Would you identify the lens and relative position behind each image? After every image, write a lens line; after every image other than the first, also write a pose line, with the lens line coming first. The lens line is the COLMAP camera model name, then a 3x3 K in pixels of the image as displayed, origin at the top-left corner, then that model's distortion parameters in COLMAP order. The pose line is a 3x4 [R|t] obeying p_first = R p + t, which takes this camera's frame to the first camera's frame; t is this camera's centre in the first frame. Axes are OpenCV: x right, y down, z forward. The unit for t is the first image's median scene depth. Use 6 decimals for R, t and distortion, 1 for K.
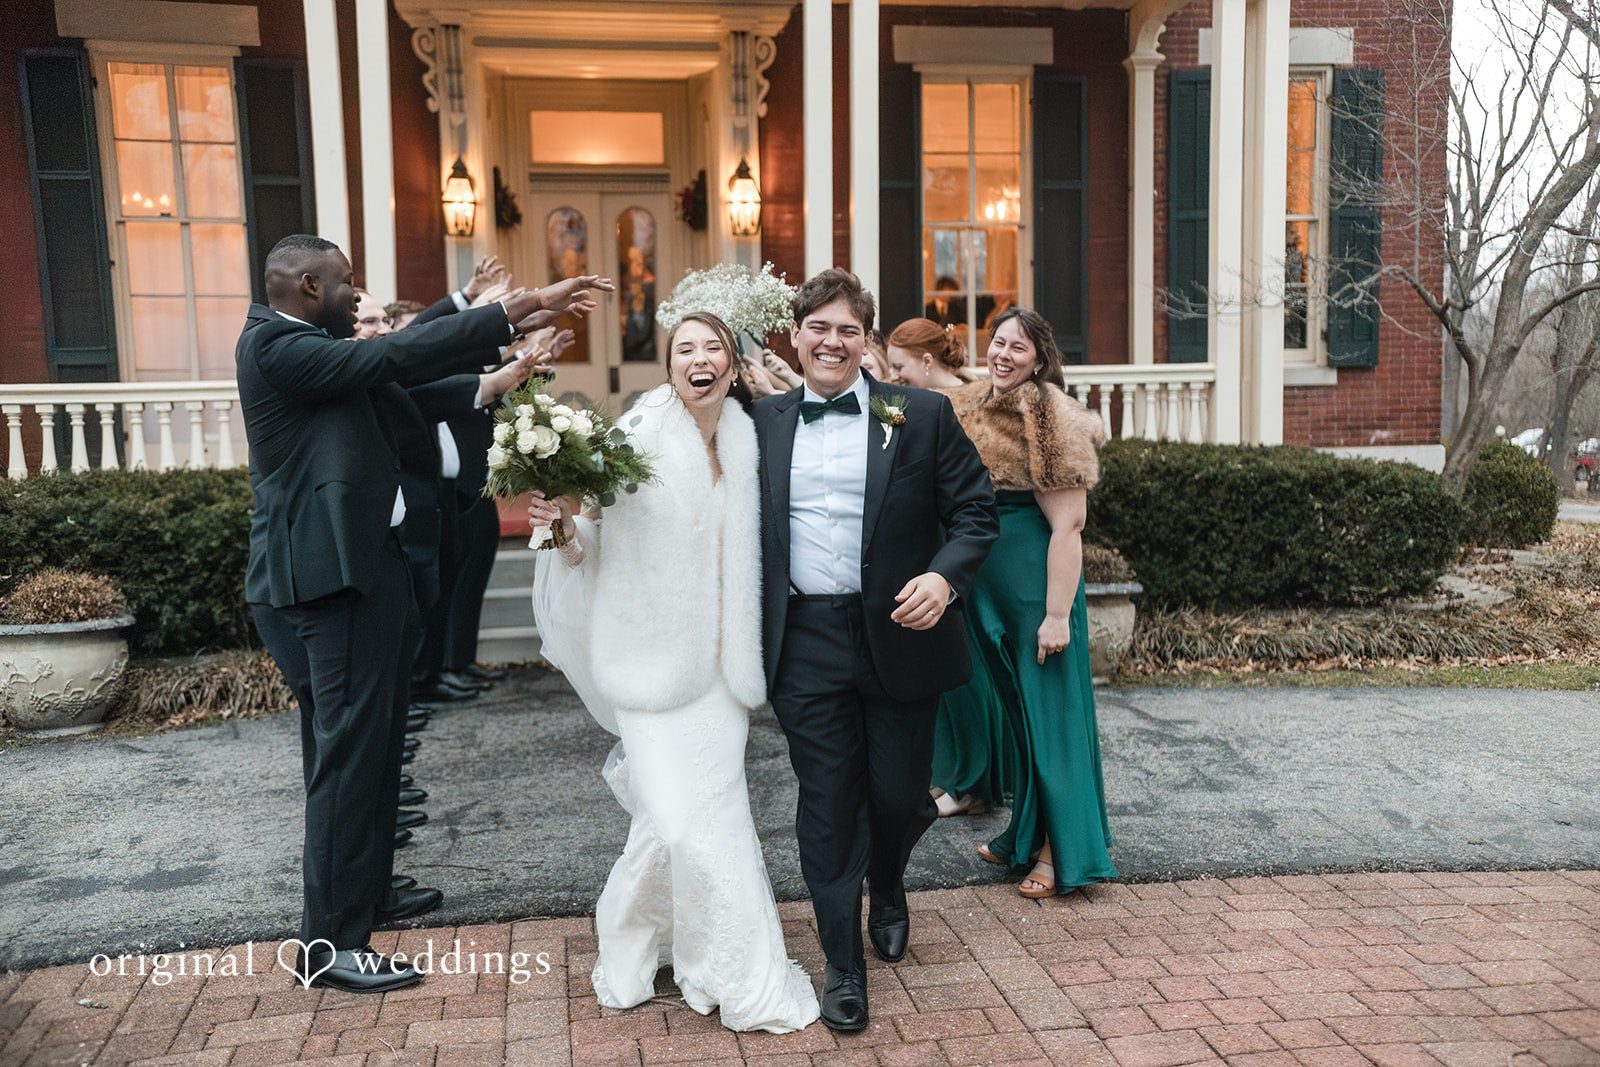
lens RADIAL K [[1570.4, 0, 827.8], [0, 1570.4, 531.8], [0, 0, 1]] dist [0.089737, 0.132799]
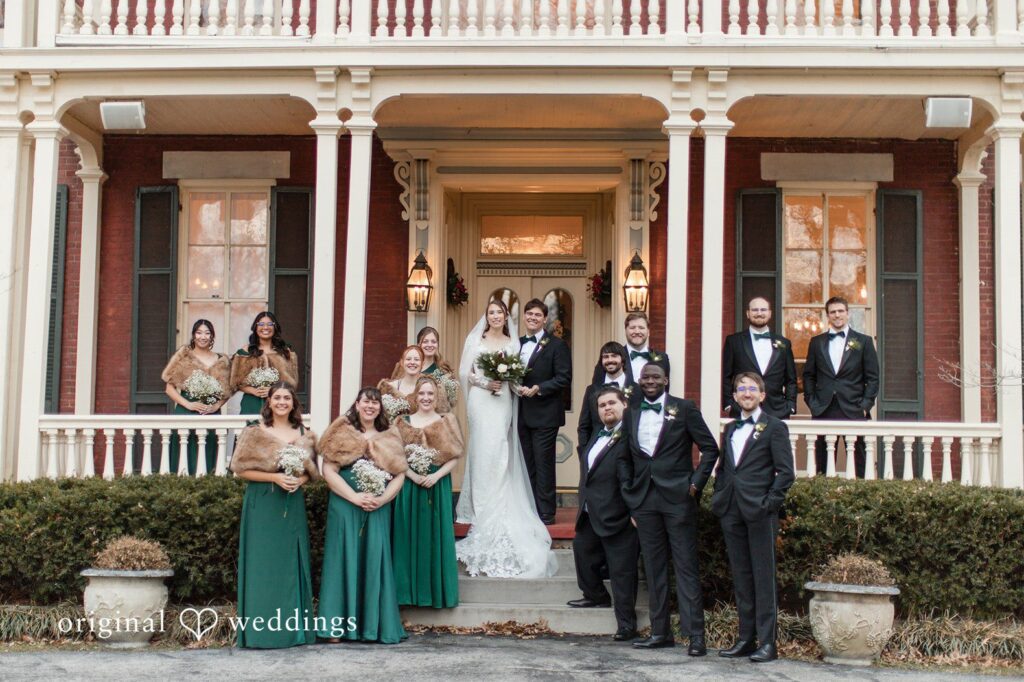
lens RADIAL K [[1566.3, 0, 512.0], [0, 1566.3, 341.0], [0, 0, 1]] dist [-0.139473, 0.797191]
pose [[0.980592, 0.018504, -0.195183, 0.124021], [-0.048478, 0.987507, -0.149933, 0.036240], [0.189970, 0.156485, 0.969239, -0.302077]]
